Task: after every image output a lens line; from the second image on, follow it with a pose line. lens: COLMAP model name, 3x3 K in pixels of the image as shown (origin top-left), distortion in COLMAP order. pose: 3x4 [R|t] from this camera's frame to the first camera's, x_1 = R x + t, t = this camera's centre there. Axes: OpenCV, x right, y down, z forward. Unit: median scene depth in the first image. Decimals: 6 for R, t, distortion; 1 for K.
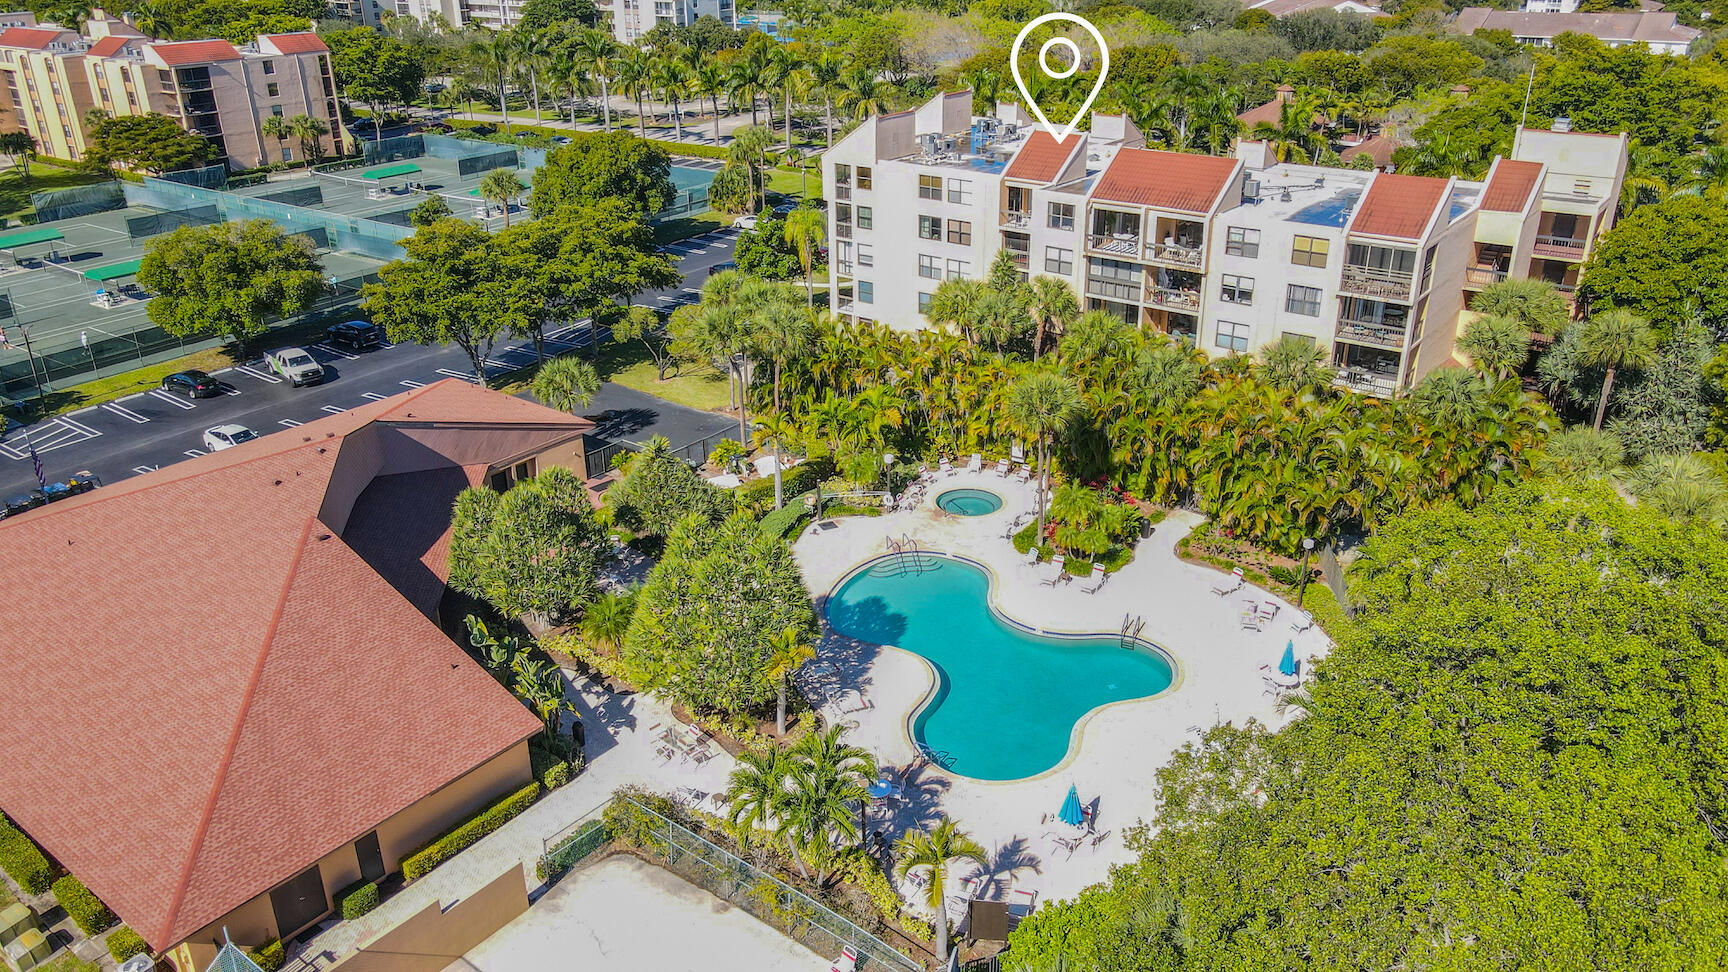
lens RADIAL K [[1274.6, 0, 866.8], [0, 1274.6, 491.0], [0, 0, 1]] dist [-0.005380, 0.047978]
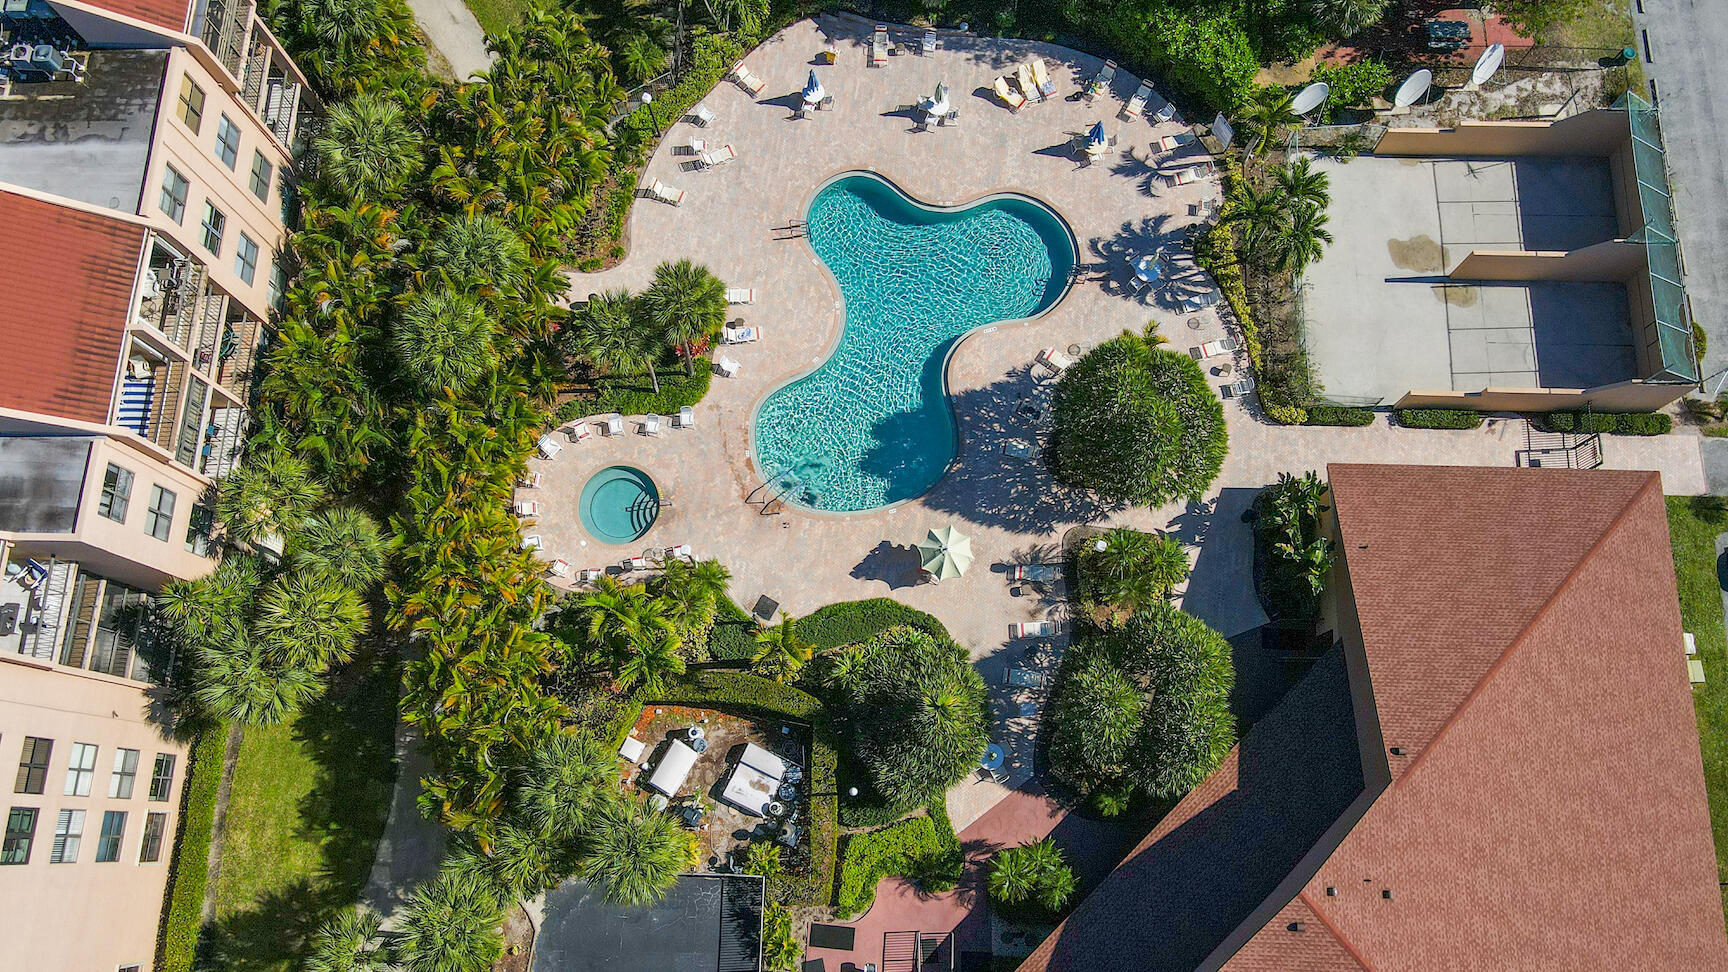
lens RADIAL K [[1274.6, 0, 866.8], [0, 1274.6, 491.0], [0, 0, 1]] dist [-0.005380, 0.047978]
pose [[-0.587207, -0.771587, 0.244627, -0.201549], [0.363954, 0.018260, 0.931238, -0.677666], [-0.722998, 0.635862, 0.270099, 0.645871]]
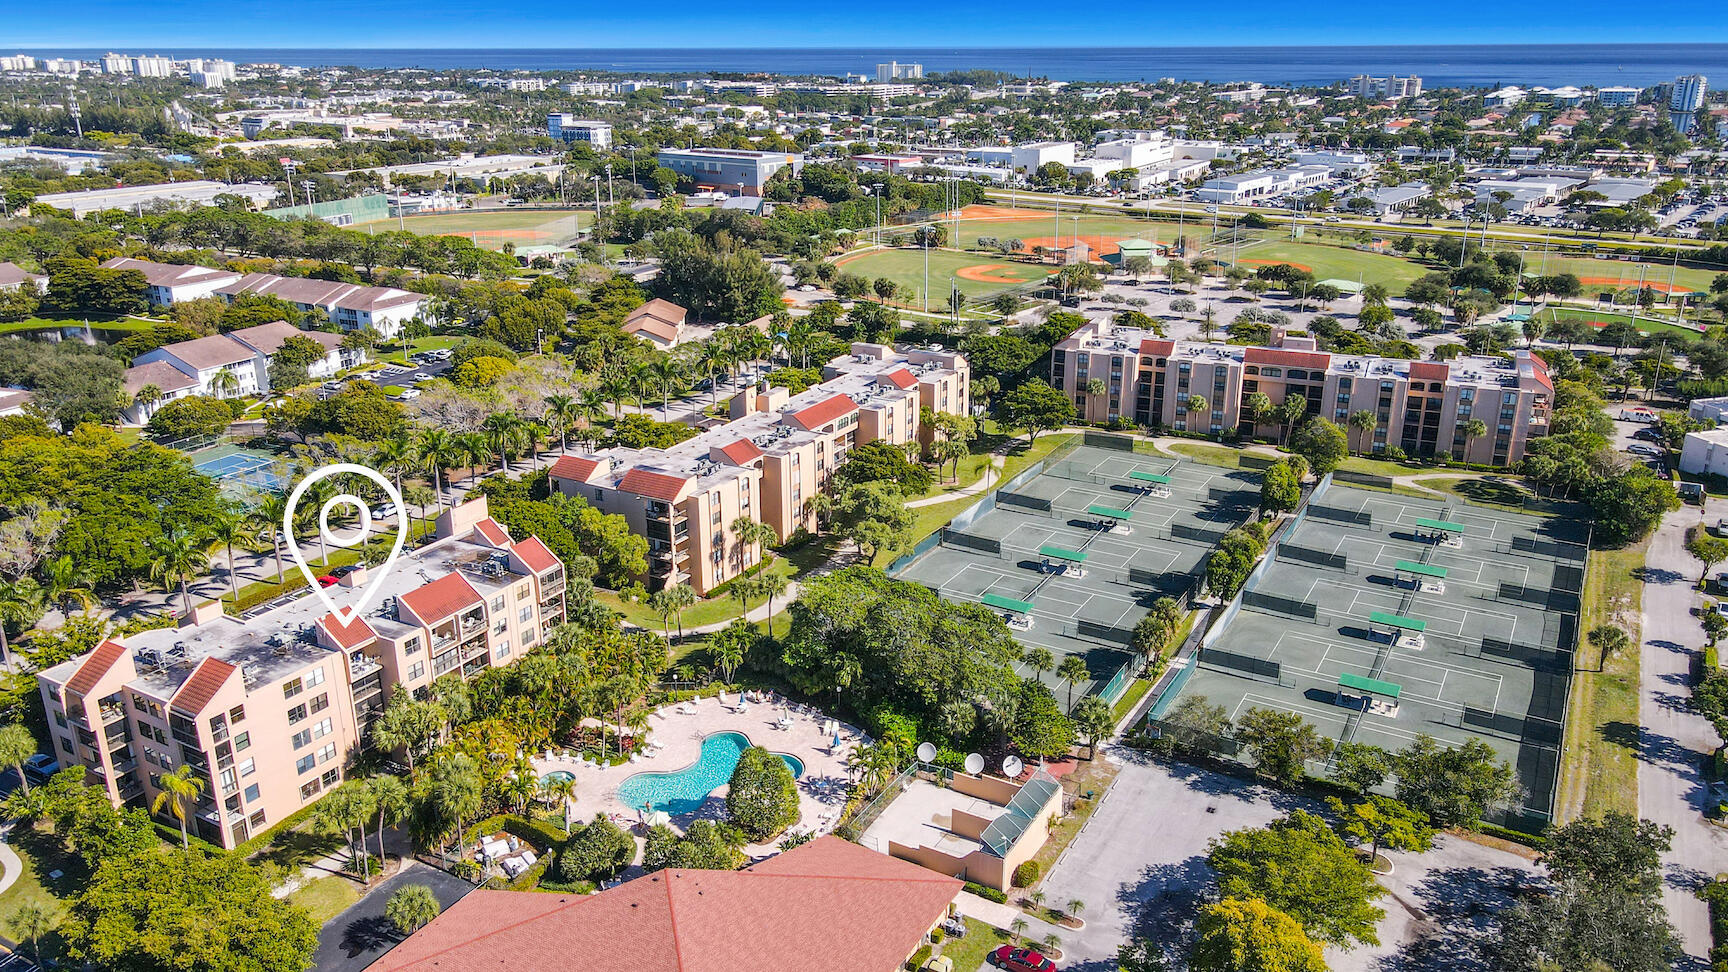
lens RADIAL K [[1274.6, 0, 866.8], [0, 1274.6, 491.0], [0, 0, 1]] dist [-0.005380, 0.047978]
pose [[-0.134146, -0.312298, 0.940465, -1.514309], [0.414922, 0.844146, 0.339497, -0.752646], [-0.899914, 0.435761, 0.016341, 0.388060]]
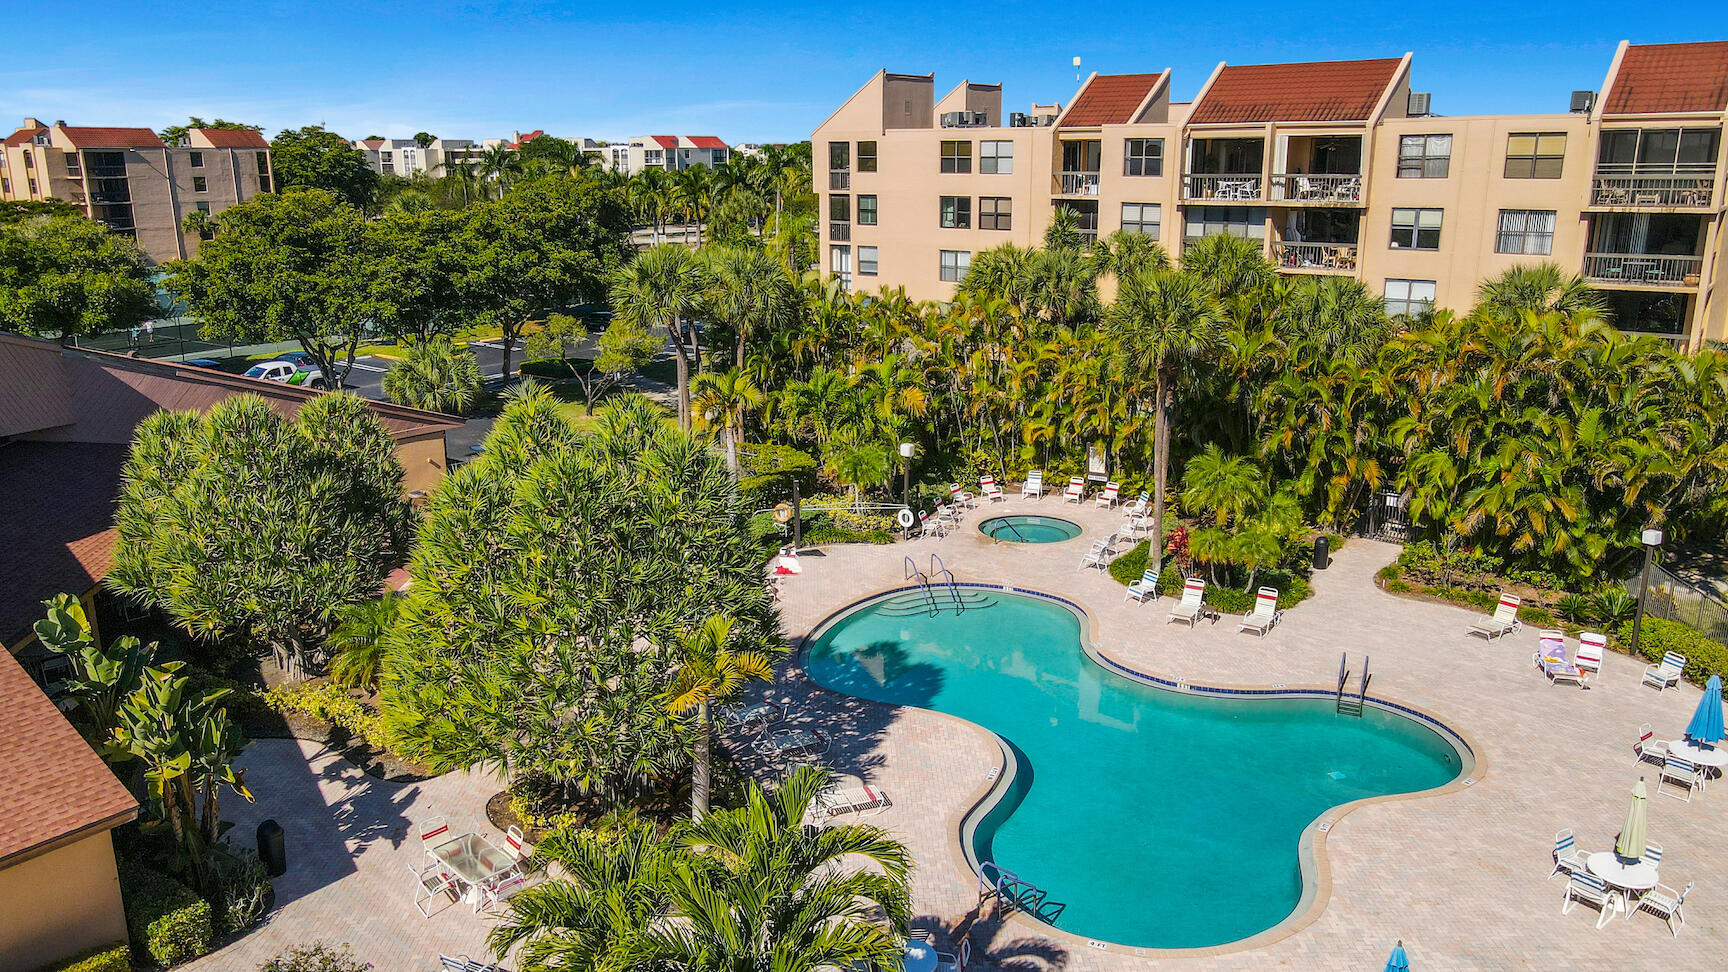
lens RADIAL K [[1274.6, 0, 866.8], [0, 1274.6, 491.0], [0, 0, 1]] dist [-0.005380, 0.047978]
pose [[0.999977, 0.005947, 0.003298, -0.004500], [-0.005316, 0.986087, -0.166142, 0.095513], [-0.004240, 0.166121, 0.986096, 0.352555]]
